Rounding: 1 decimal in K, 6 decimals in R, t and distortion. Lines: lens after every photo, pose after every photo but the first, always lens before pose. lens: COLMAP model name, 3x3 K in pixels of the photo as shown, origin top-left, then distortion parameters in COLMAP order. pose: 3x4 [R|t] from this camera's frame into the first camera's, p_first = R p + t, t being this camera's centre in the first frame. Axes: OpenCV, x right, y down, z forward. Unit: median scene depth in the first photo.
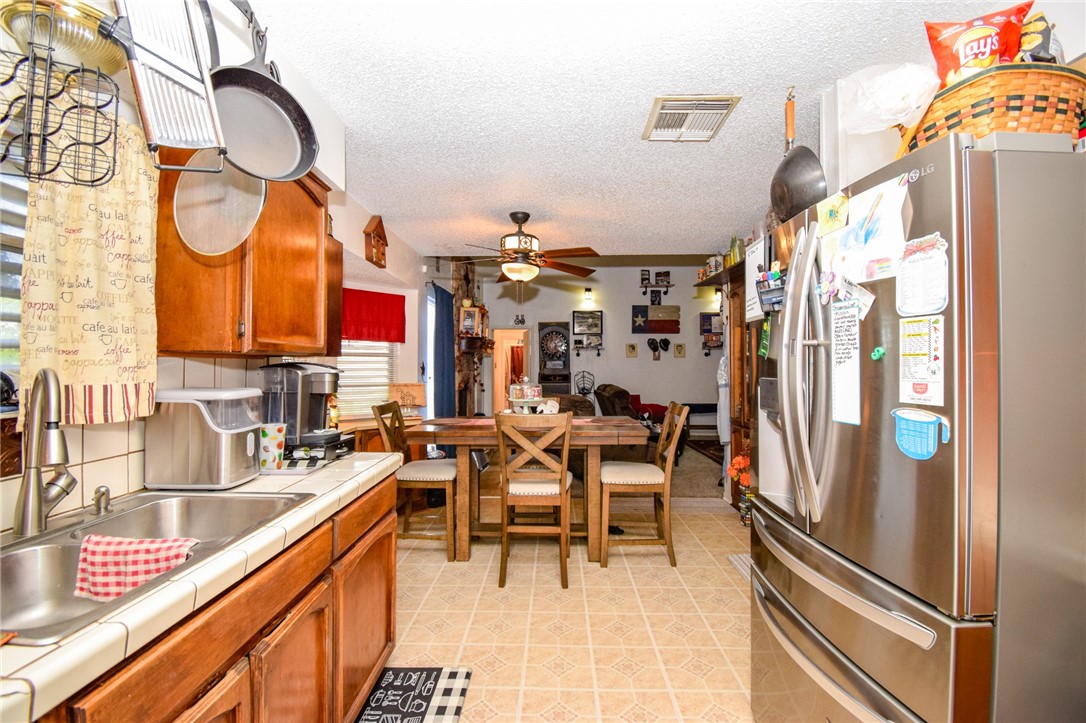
lens RADIAL K [[478.4, 0, 546.5], [0, 478.4, 360.6], [0, 0, 1]] dist [0.021947, -0.025931]
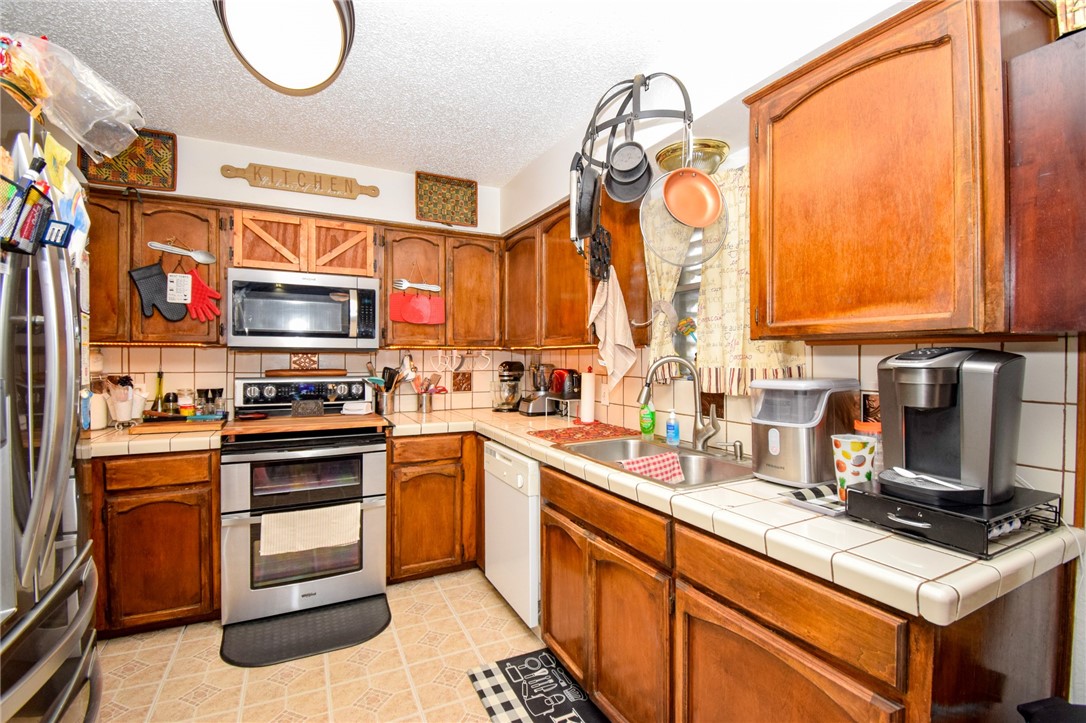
lens RADIAL K [[493.7, 0, 545.8], [0, 493.7, 361.1], [0, 0, 1]] dist [0.023719, -0.029798]
pose [[-0.886621, 0.003979, -0.462479, 0.159797], [0.004303, 0.999991, 0.000355, 0.017847], [0.462476, -0.001675, -0.886630, 1.358131]]
